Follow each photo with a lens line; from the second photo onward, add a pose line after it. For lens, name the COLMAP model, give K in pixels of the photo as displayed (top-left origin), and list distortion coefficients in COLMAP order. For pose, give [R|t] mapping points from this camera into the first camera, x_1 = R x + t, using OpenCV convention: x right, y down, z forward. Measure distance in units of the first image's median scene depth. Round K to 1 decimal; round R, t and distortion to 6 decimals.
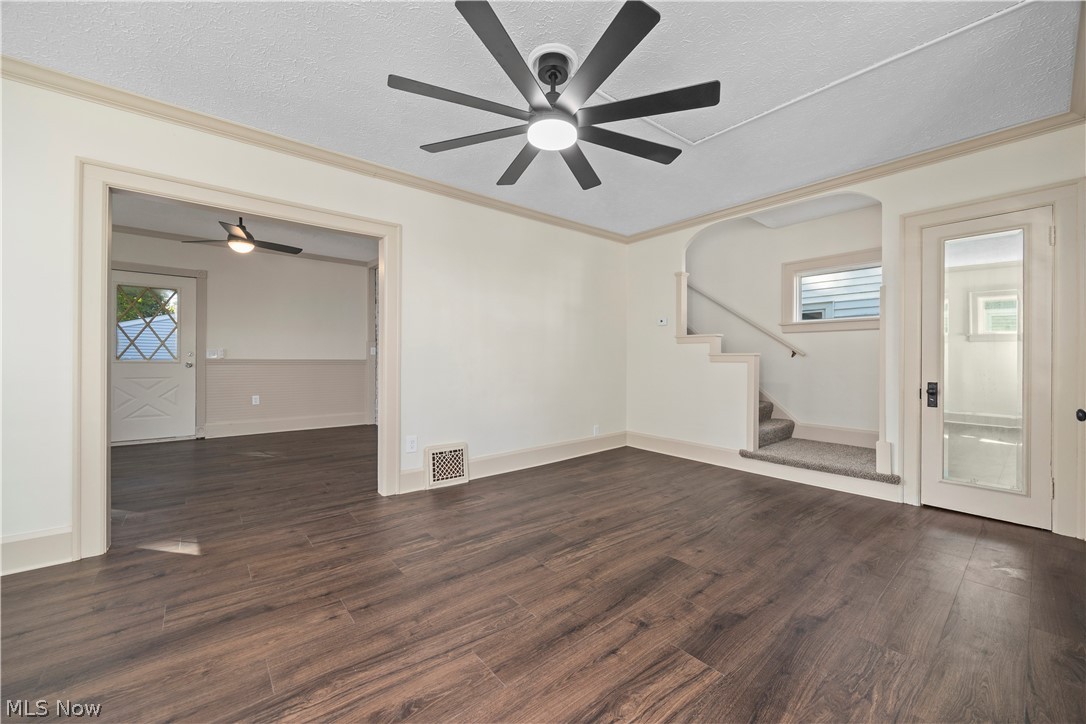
lens RADIAL K [[419.1, 0, 542.6], [0, 419.1, 361.4], [0, 0, 1]] dist [-0.002445, -0.000222]
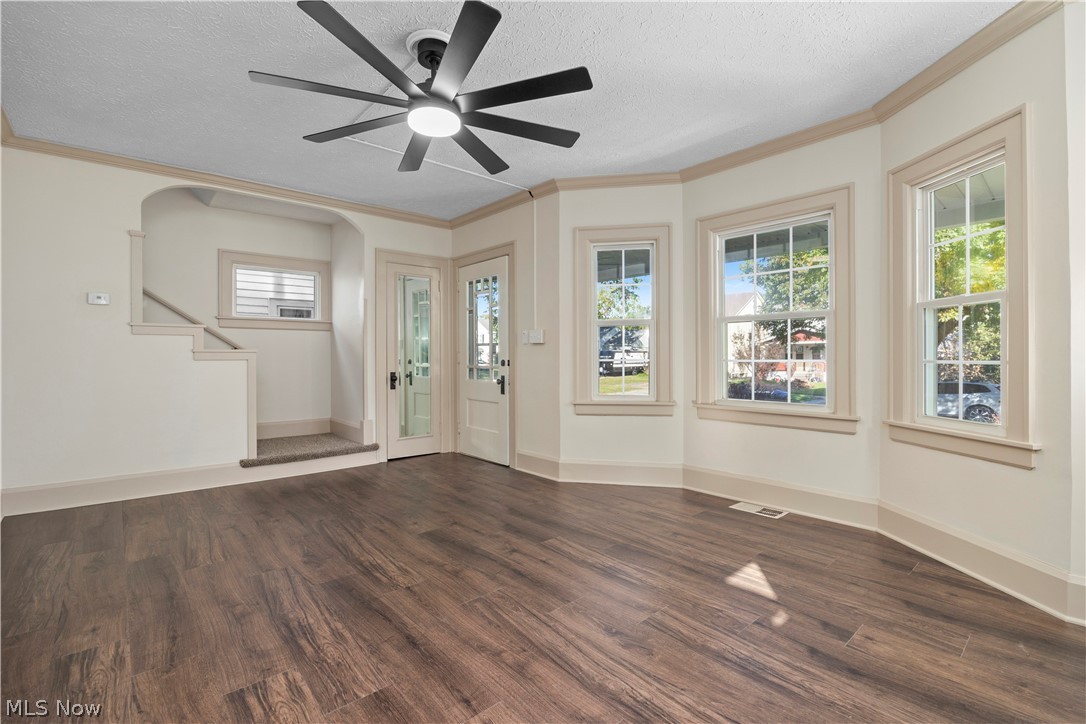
lens RADIAL K [[492.4, 0, 548.4], [0, 492.4, 359.9], [0, 0, 1]] dist [-0.022167, 0.001410]
pose [[-0.049510, -0.010319, 0.998720, -0.987988], [0.009987, 0.999892, 0.010826, -0.004144], [-0.998724, 0.010510, -0.049402, 0.704704]]
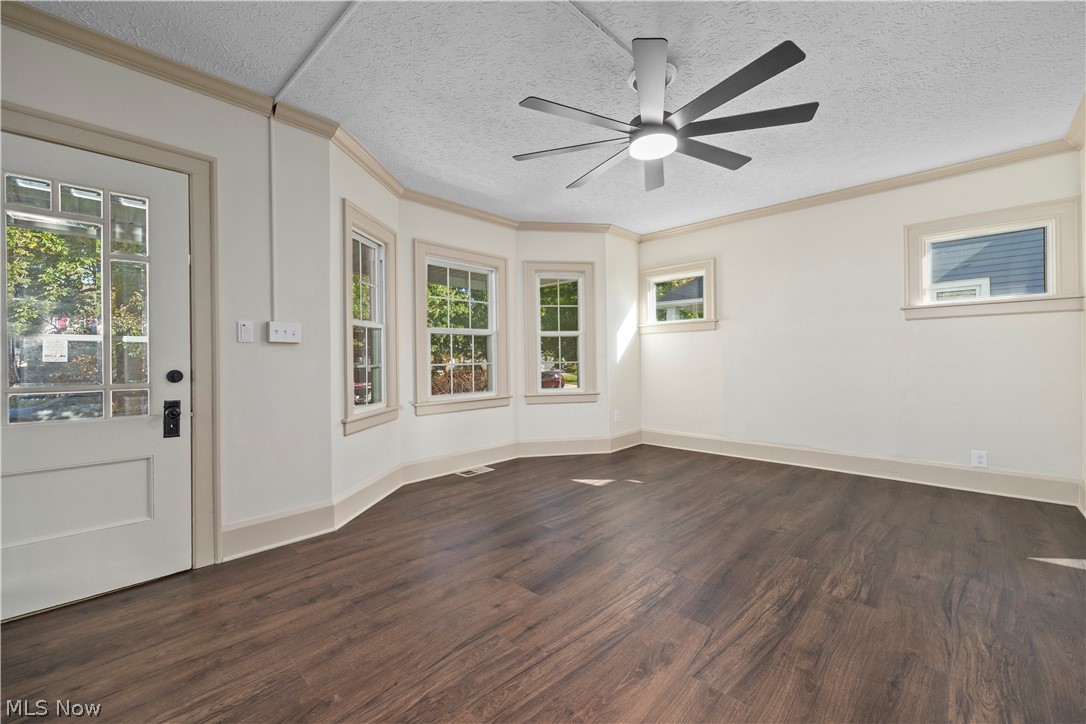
lens RADIAL K [[429.9, 0, 547.6], [0, 429.9, 359.3], [0, 0, 1]] dist [0.001800, -0.000243]
pose [[-0.991406, 0.010604, -0.130392, 0.386409], [0.009469, 0.999912, 0.009325, -0.009570], [0.130480, 0.008010, -0.991419, 1.816764]]
